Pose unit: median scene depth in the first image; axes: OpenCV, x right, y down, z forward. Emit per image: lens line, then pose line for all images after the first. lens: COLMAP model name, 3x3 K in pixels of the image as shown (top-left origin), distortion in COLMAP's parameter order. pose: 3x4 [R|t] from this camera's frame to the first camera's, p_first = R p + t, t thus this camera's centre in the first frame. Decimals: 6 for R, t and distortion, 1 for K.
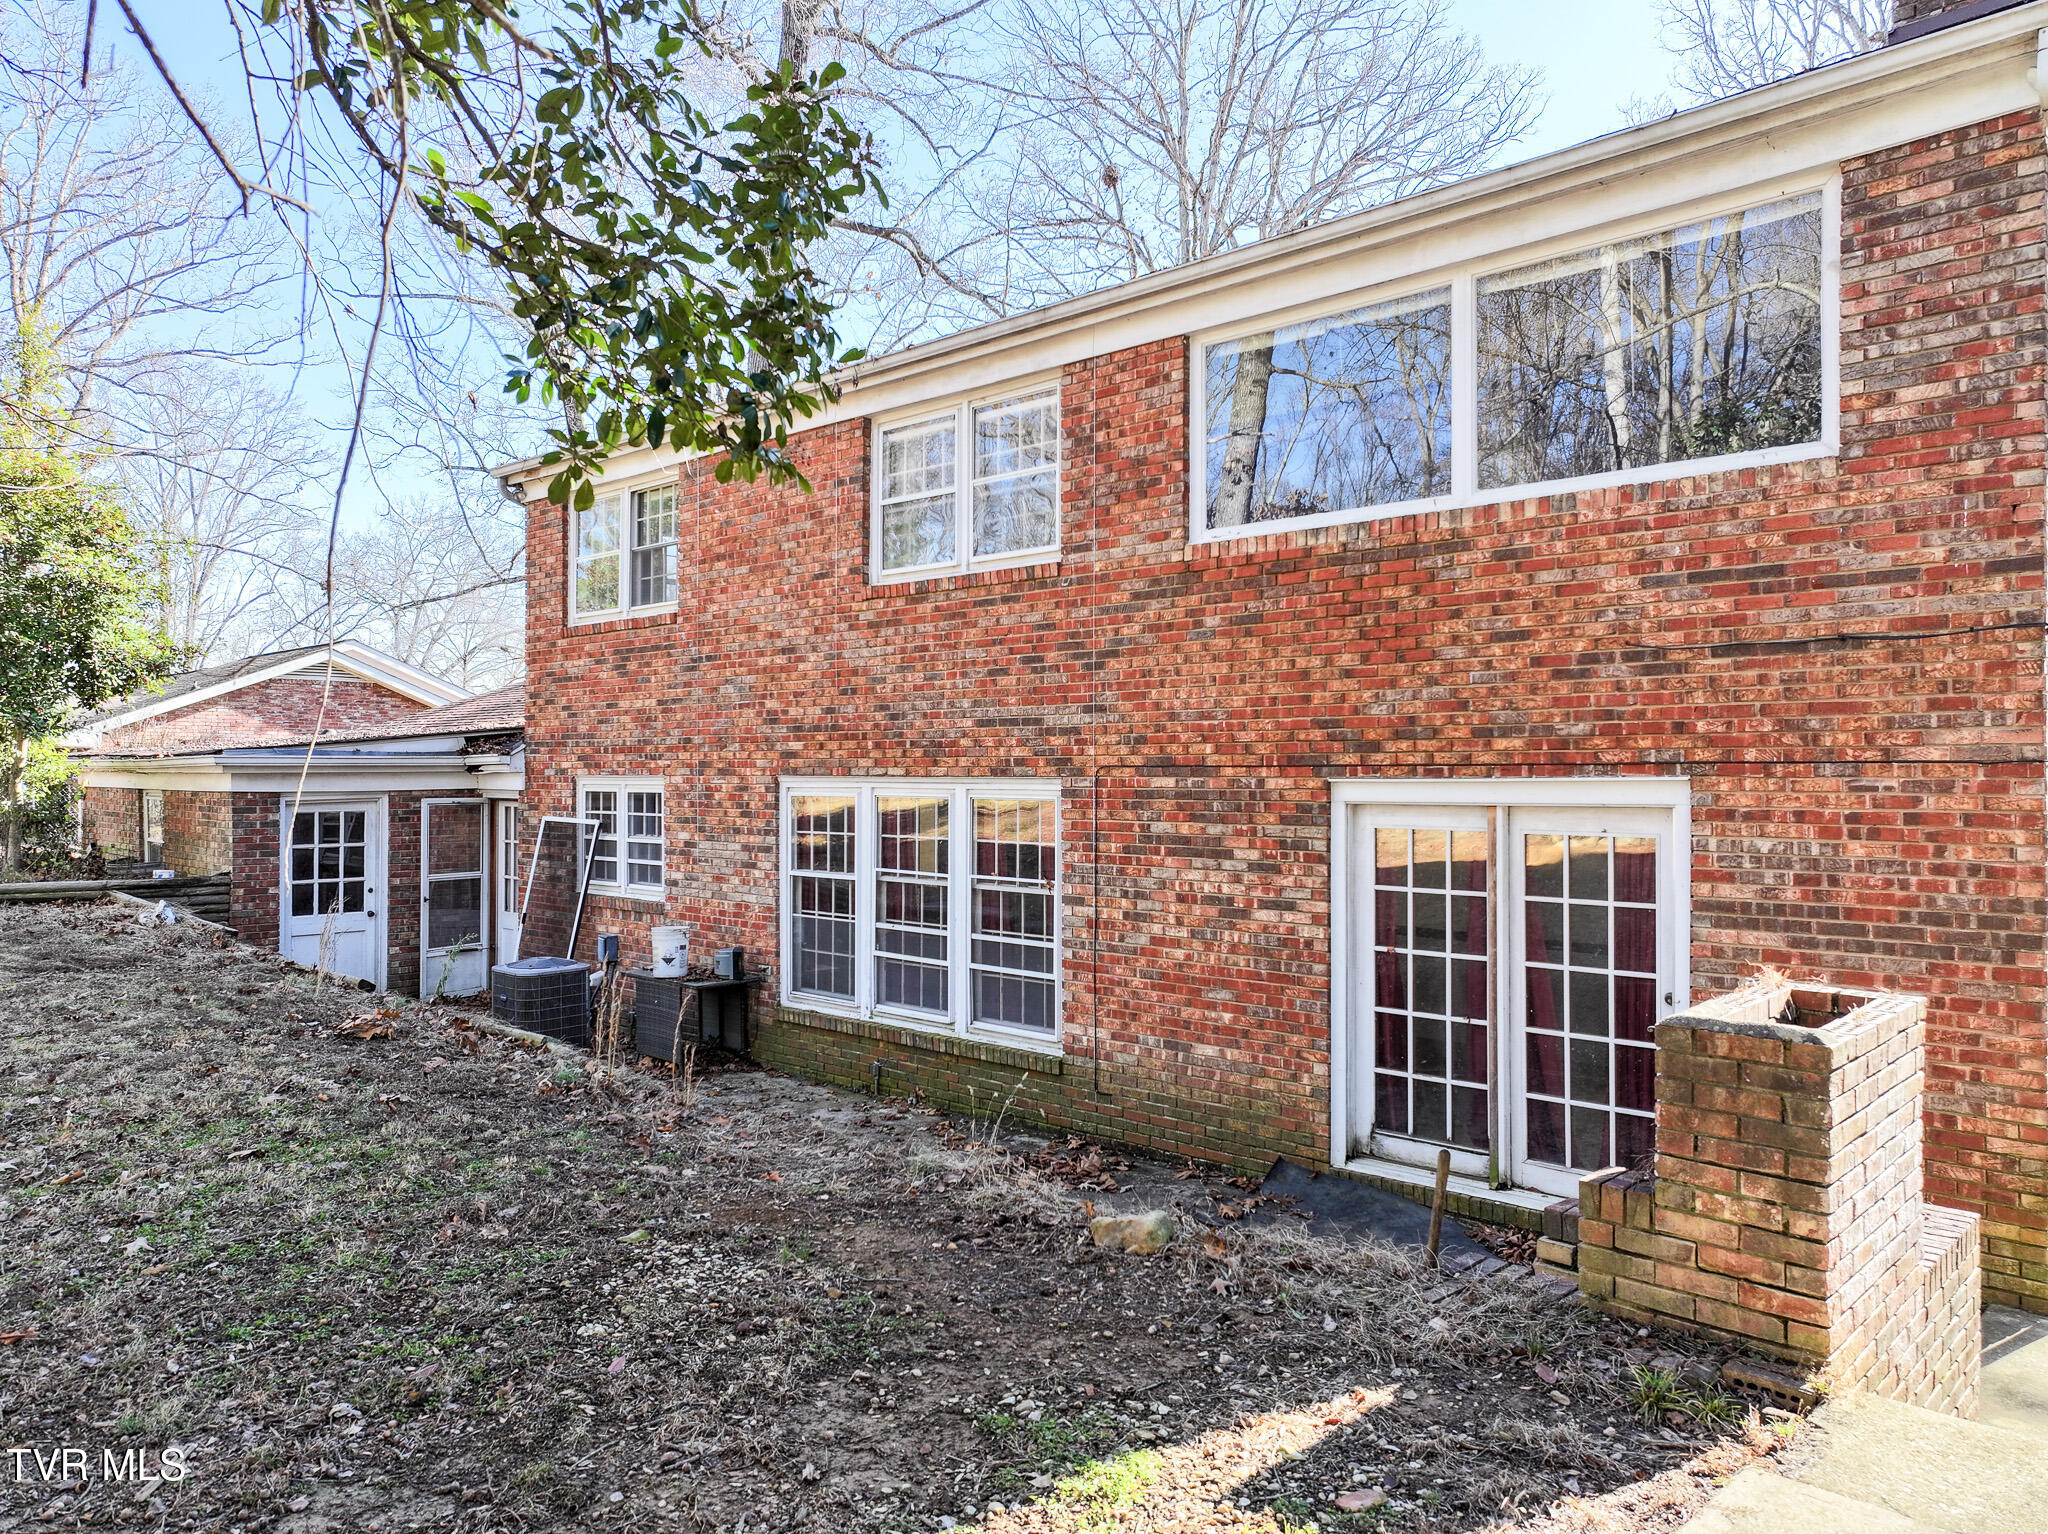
lens RADIAL K [[1439.3, 0, 1034.7], [0, 1439.3, 764.1], [0, 0, 1]] dist [-0.003960, 0.022196]
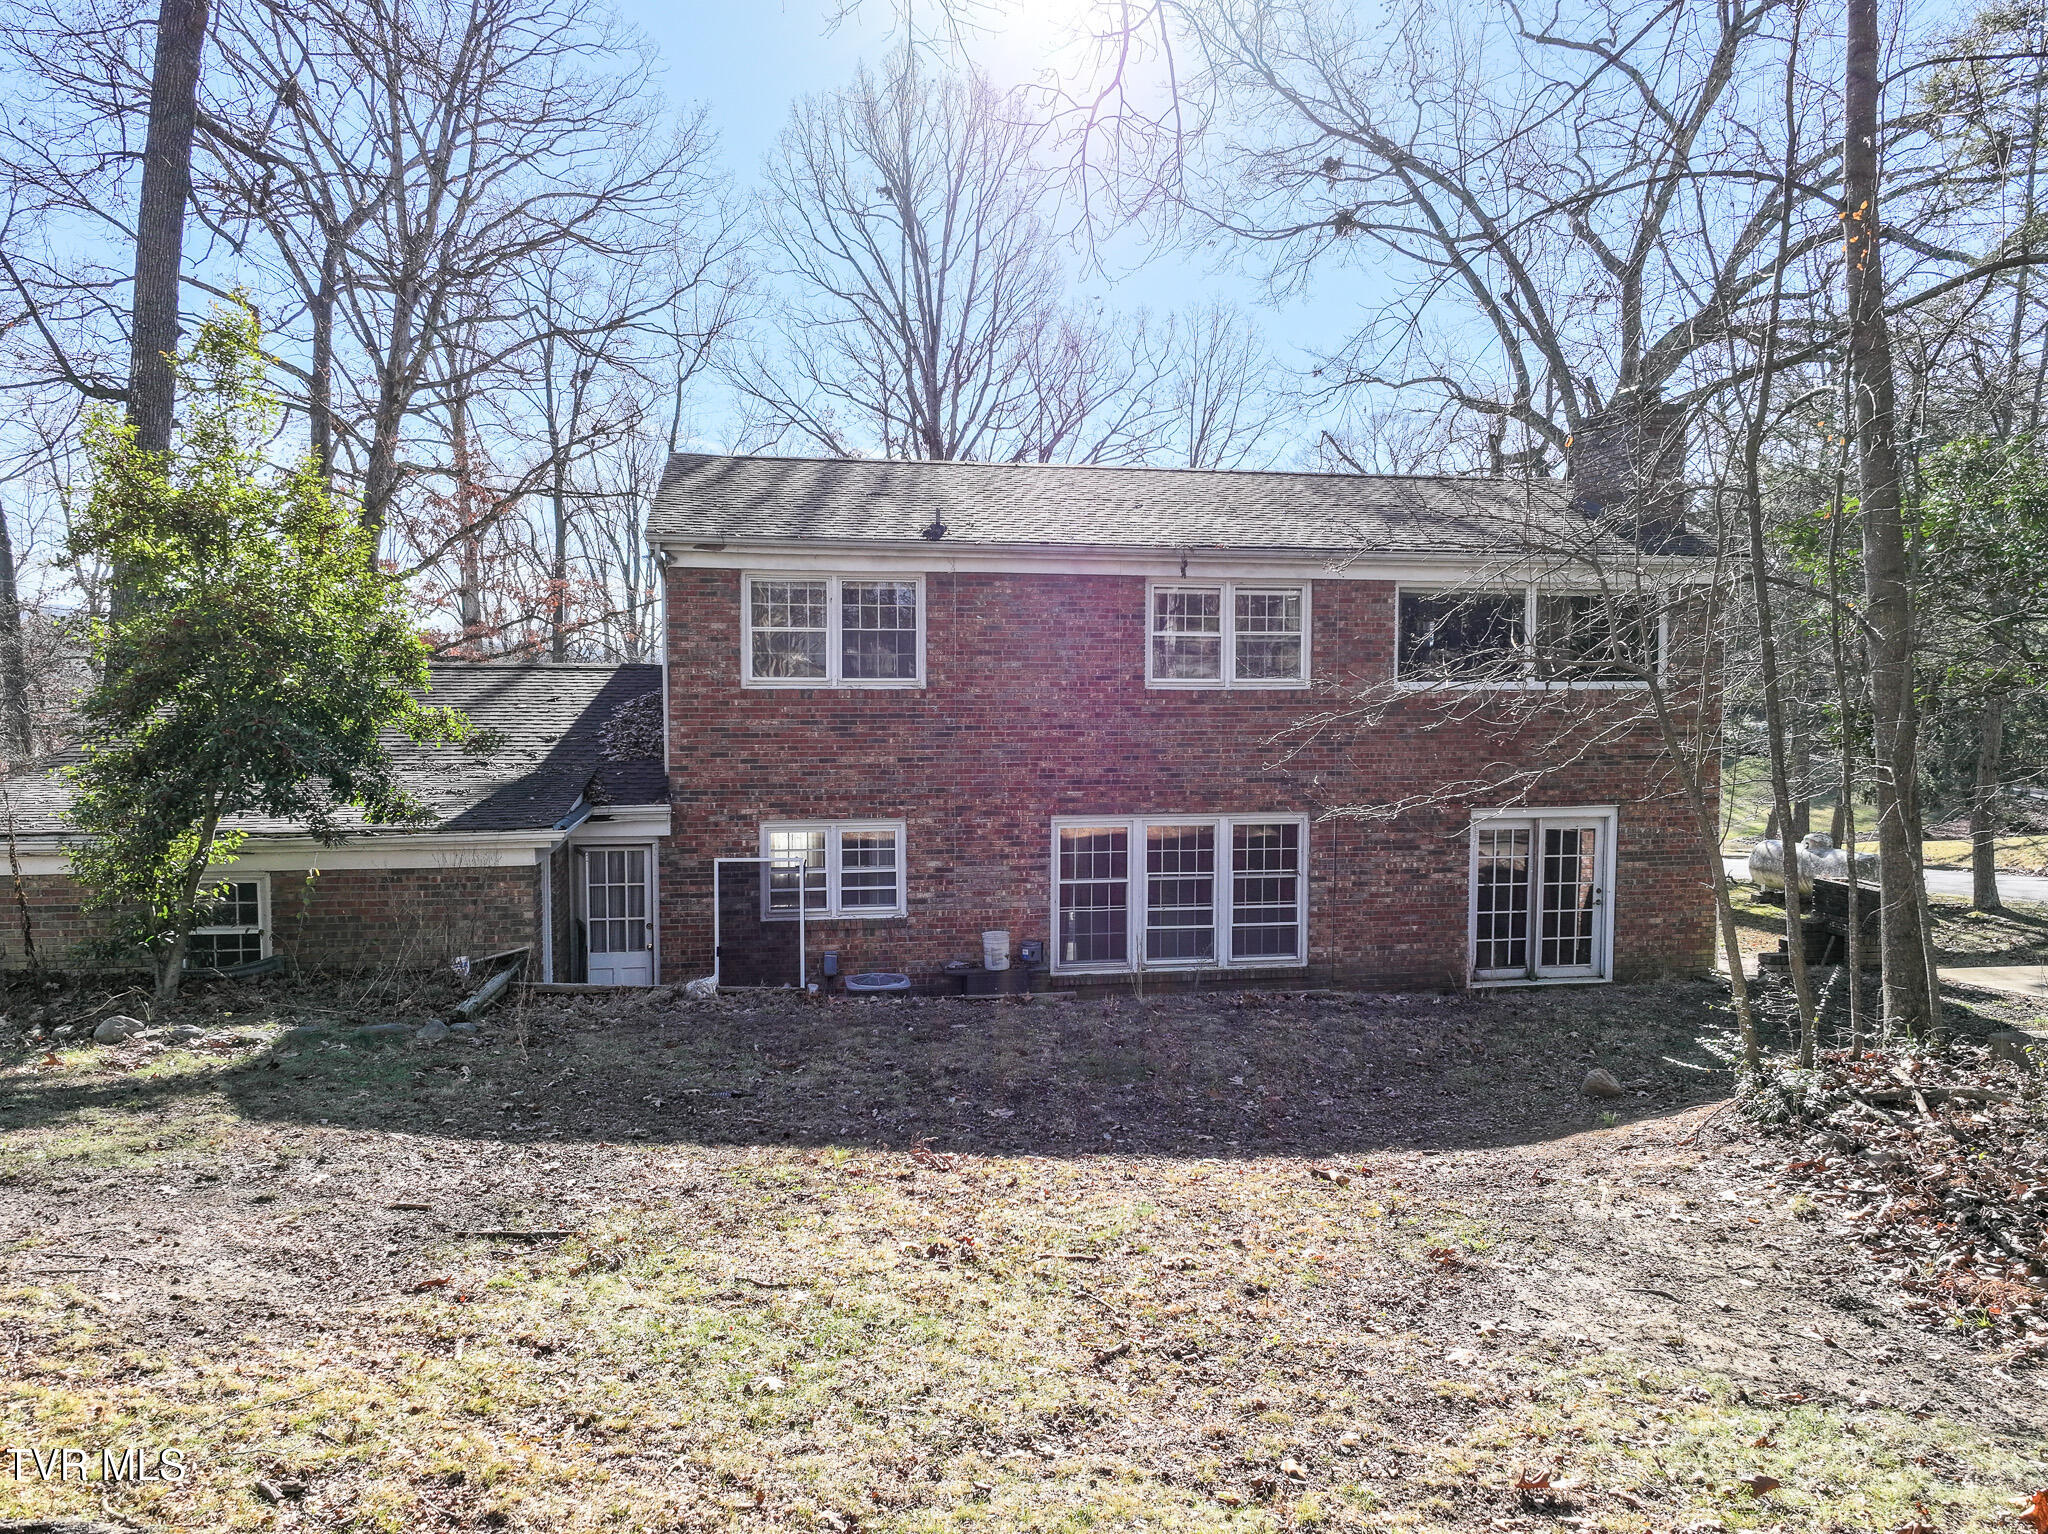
lens RADIAL K [[1439.3, 0, 1034.7], [0, 1439.3, 764.1], [0, 0, 1]] dist [-0.003960, 0.022196]
pose [[0.591258, -0.041904, 0.805393, -1.568098], [-0.003257, 0.998517, 0.054343, -0.140345], [-0.806476, -0.034754, 0.590245, 0.218920]]
